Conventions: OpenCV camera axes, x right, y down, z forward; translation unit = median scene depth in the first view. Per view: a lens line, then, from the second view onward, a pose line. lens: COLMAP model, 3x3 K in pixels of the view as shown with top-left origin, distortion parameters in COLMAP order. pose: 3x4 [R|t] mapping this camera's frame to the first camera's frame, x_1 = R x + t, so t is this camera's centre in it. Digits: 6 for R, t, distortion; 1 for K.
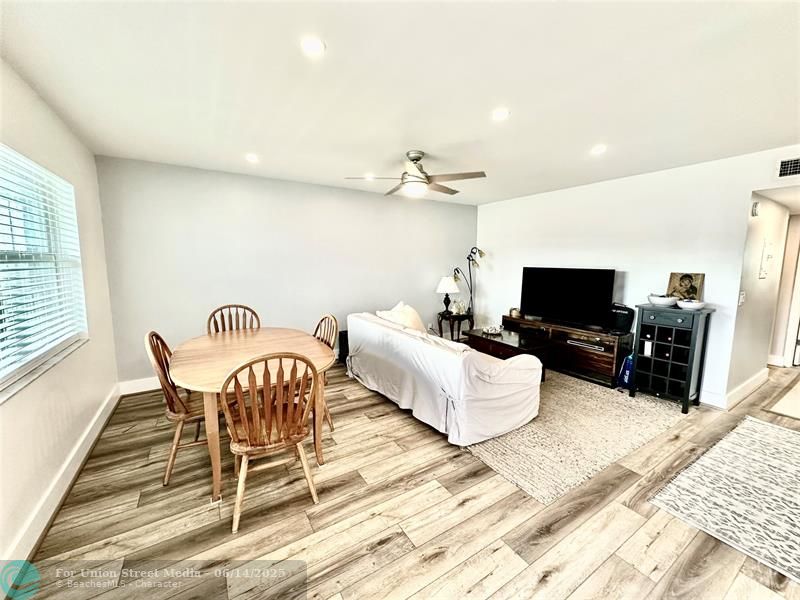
lens RADIAL K [[322.1, 0, 401.1], [0, 322.1, 300.4], [0, 0, 1]] dist [0.000944, 0.000374]
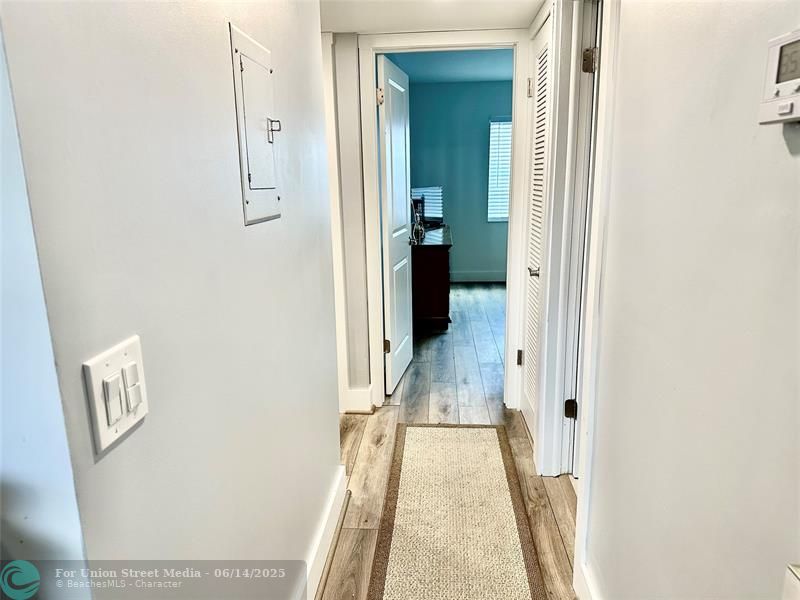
lens RADIAL K [[563.0, 0, 400.0], [0, 563.0, 301.2], [0, 0, 1]] dist [0.044183, -0.017224]
pose [[0.596026, -0.185780, 0.781178, 0.960527], [0.115966, 0.982583, 0.145198, -0.066446], [-0.794547, 0.004049, 0.607189, 0.762884]]
